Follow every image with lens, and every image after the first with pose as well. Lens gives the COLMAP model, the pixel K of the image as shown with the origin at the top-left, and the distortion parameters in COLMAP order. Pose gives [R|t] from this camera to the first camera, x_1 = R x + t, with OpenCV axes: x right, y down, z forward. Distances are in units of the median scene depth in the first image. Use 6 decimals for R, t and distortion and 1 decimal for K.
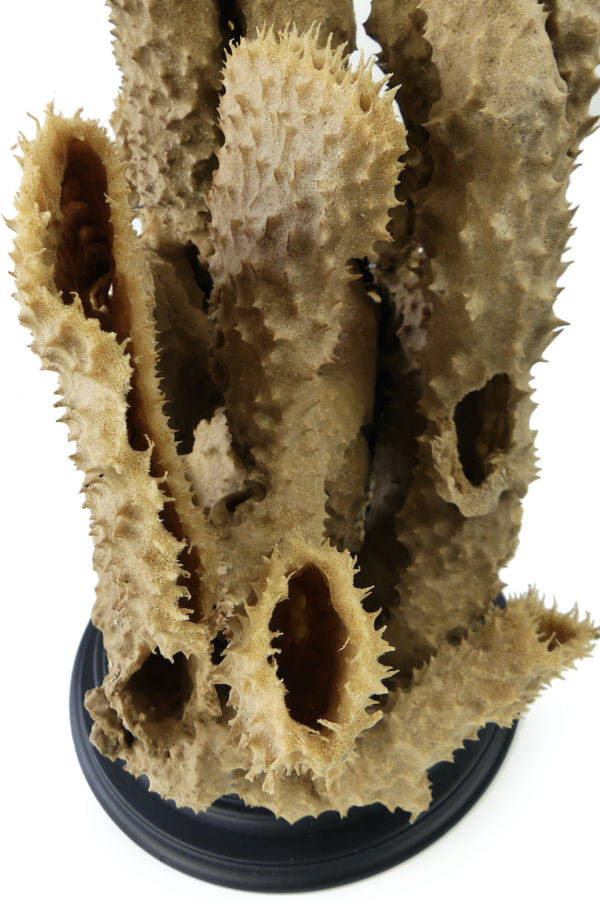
lens RADIAL K [[712.8, 0, 296.8], [0, 712.8, 450.3], [0, 0, 1]] dist [-0.030051, 0.007952]
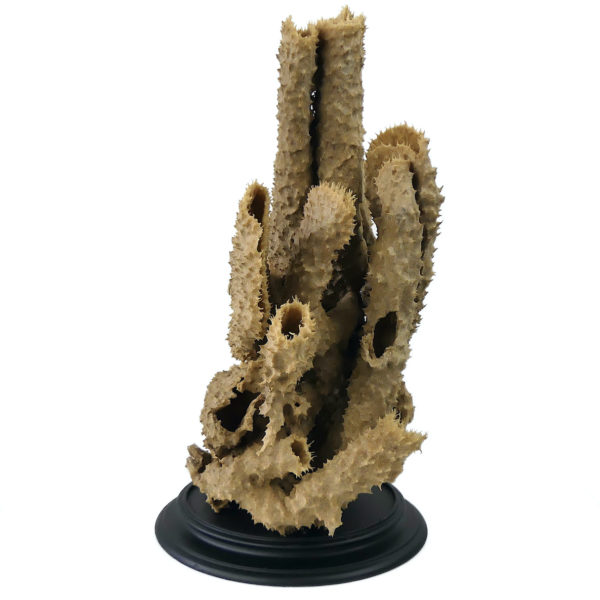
lens RADIAL K [[584.9, 0, 301.1], [0, 584.9, 295.6], [0, 0, 1]] dist [-0.021662, 0.000000]
pose [[0.976225, 0.163504, -0.142305, 0.290185], [-0.208930, 0.884626, -0.416876, 0.873717], [0.057726, 0.436697, 0.897755, -1.021481]]
